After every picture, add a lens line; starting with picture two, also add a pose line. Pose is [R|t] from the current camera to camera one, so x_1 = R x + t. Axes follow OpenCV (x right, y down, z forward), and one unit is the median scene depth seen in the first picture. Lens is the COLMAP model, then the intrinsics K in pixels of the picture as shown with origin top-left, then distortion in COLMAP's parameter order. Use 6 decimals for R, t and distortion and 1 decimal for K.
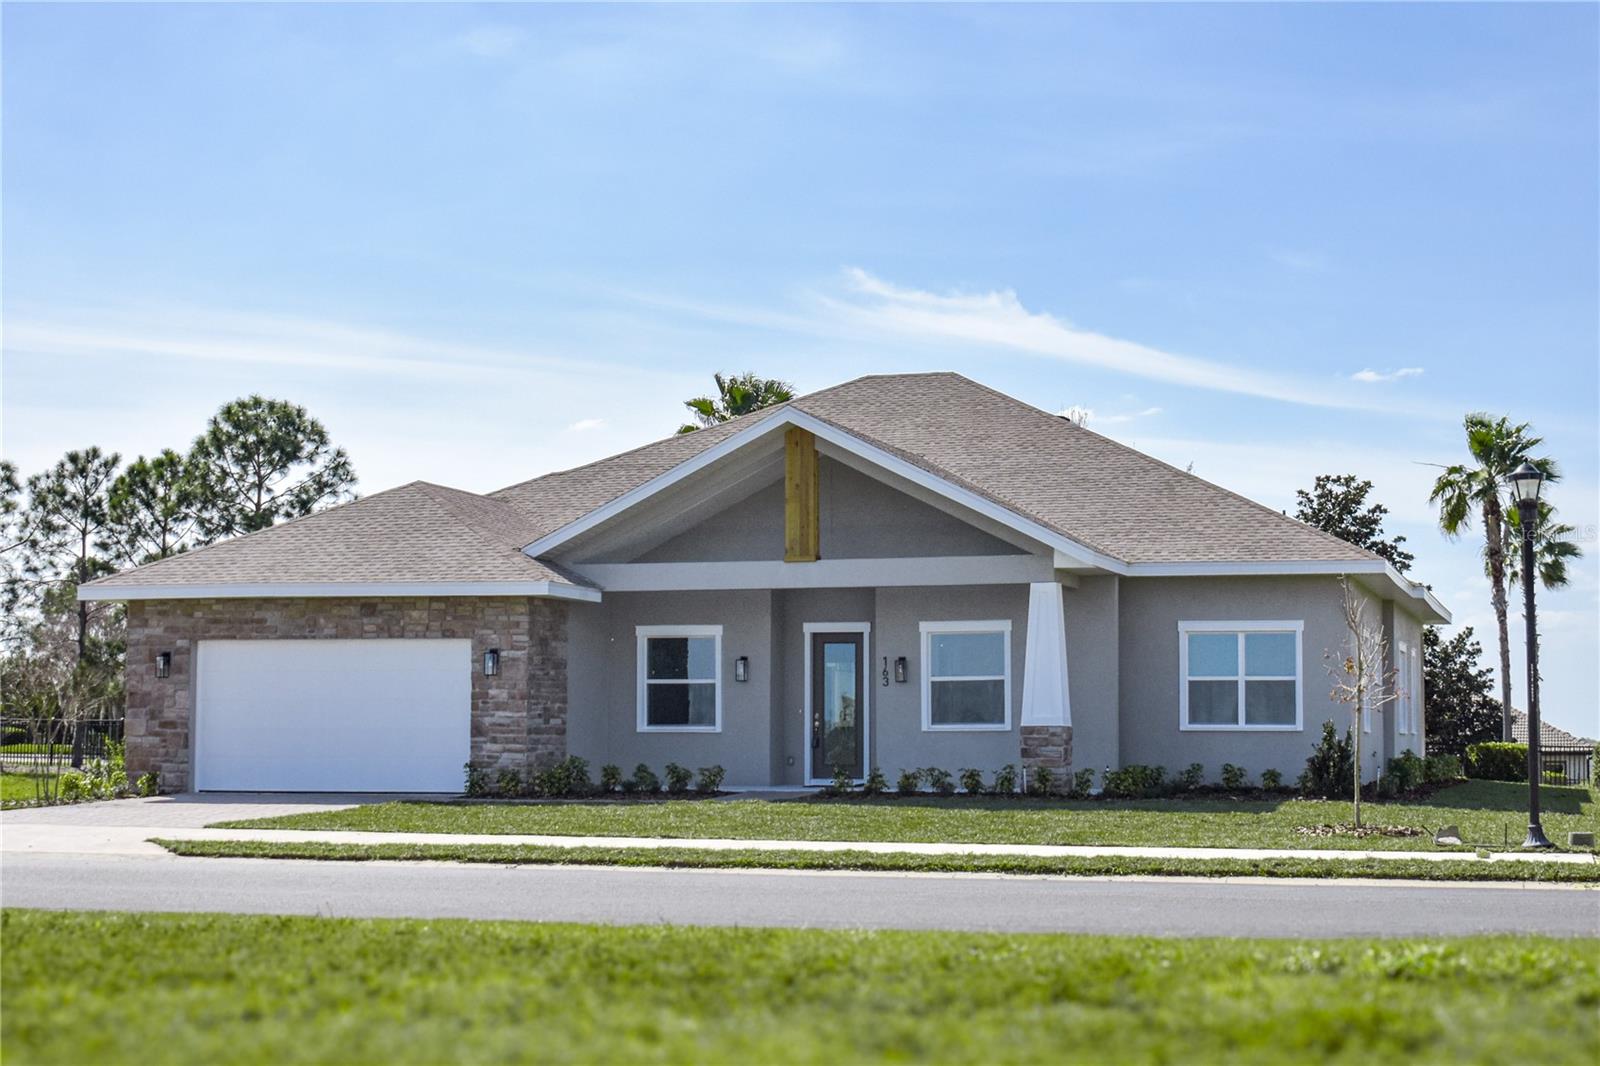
lens RADIAL K [[2750.0, 0, 800.0], [0, 2750.0, 533.0], [0, 0, 1]] dist [-0.028047, -0.047325]
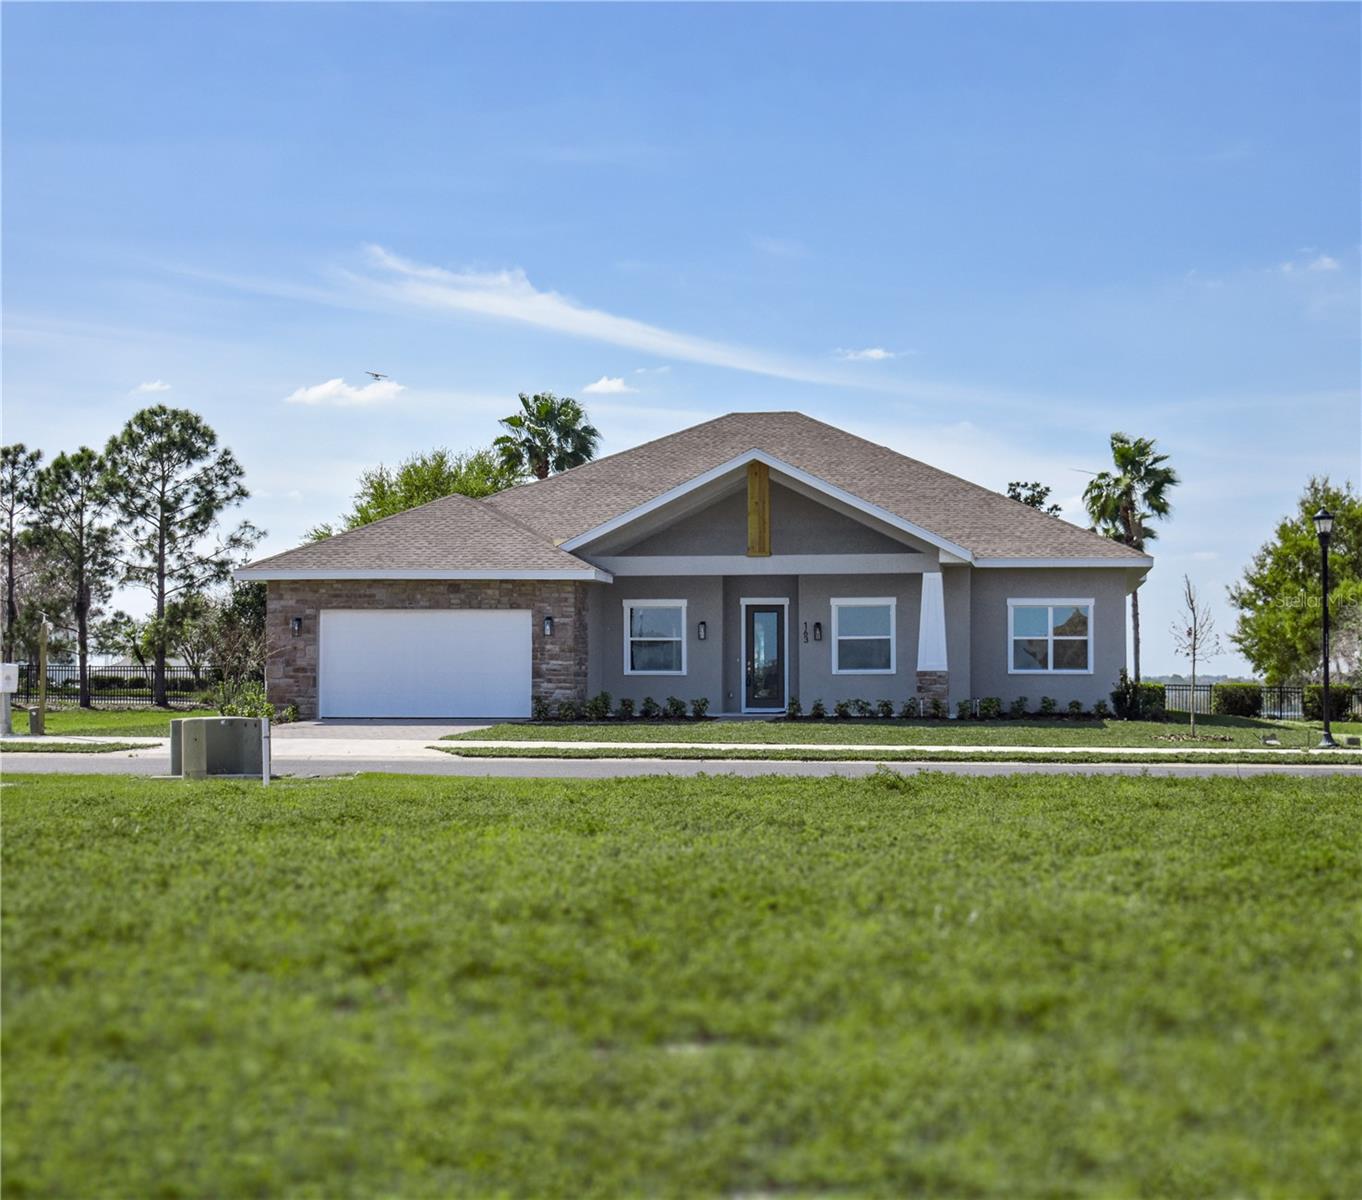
lens RADIAL K [[2517.3, 0, 681.0], [0, 2517.3, 600.0], [0, 0, 1]] dist [0.016851, -0.075391]
pose [[0.989694, 0.003786, 0.143151, -0.223519], [-0.009964, 0.999048, 0.042468, -0.021785], [-0.142854, -0.043457, 0.988789, -0.287971]]
